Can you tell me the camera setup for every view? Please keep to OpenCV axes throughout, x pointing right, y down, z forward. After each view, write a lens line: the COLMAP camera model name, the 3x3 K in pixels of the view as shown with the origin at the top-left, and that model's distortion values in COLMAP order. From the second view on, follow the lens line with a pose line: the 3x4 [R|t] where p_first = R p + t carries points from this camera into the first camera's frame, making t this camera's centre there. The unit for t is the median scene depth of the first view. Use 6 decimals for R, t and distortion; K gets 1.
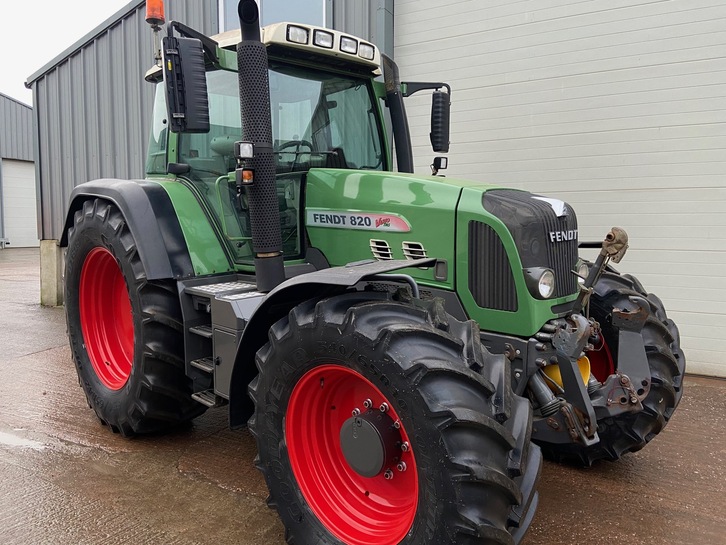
lens RADIAL K [[543.2, 0, 361.0], [0, 543.2, 268.0], [0, 0, 1]] dist [0.129569, -0.166056]
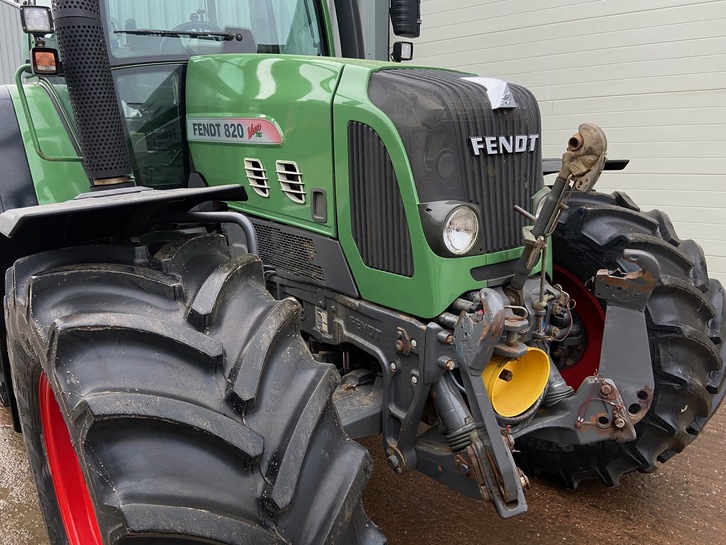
lens RADIAL K [[543.2, 0, 361.0], [0, 543.2, 268.0], [0, 0, 1]] dist [0.129569, -0.166056]
pose [[0.991988, 0.014411, -0.125509, 0.260750], [0.001069, 0.992479, 0.122410, -0.001329], [0.126329, -0.121563, 0.984512, 0.359757]]
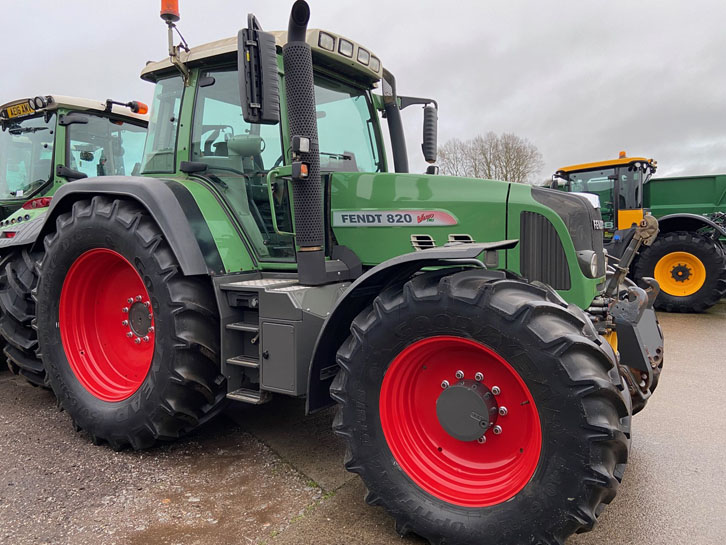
lens RADIAL K [[543.2, 0, 361.0], [0, 543.2, 268.0], [0, 0, 1]] dist [0.129569, -0.166056]
pose [[0.972379, -0.010307, 0.233180, -0.347069], [0.022859, 0.998427, -0.051191, 0.071307], [-0.232286, 0.055108, 0.971085, -0.009361]]
